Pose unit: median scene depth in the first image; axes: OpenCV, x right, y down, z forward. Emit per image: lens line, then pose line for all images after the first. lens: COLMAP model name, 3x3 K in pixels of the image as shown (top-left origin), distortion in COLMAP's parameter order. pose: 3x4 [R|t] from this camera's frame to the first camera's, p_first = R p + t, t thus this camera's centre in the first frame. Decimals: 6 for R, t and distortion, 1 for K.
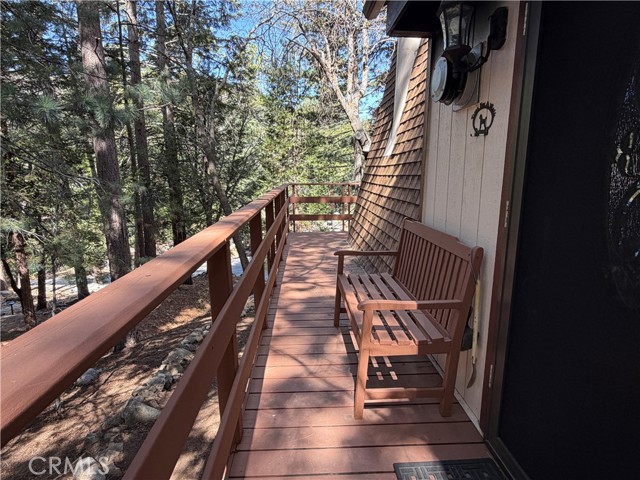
lens RADIAL K [[350.0, 0, 319.4], [0, 350.0, 239.7], [0, 0, 1]] dist [0.000120, 0.001497]
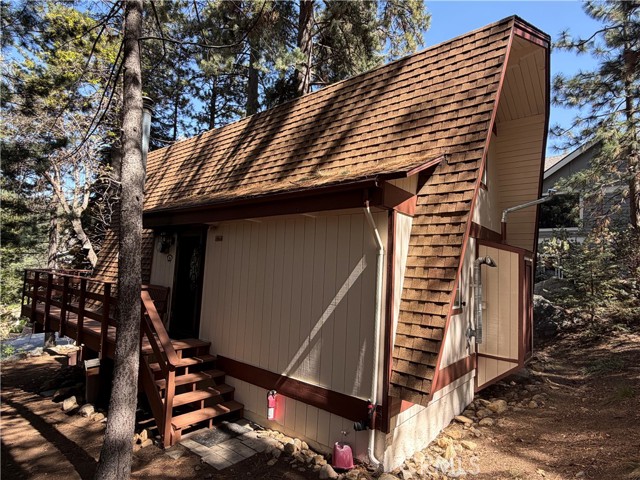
lens RADIAL K [[350.0, 0, 320.6], [0, 350.0, 240.9], [0, 0, 1]] dist [0.000120, 0.001497]
pose [[0.690591, 0.113564, 0.714274, -1.428820], [0.080944, 0.969255, -0.232364, 0.644082], [-0.718702, 0.218285, 0.660166, -3.397314]]
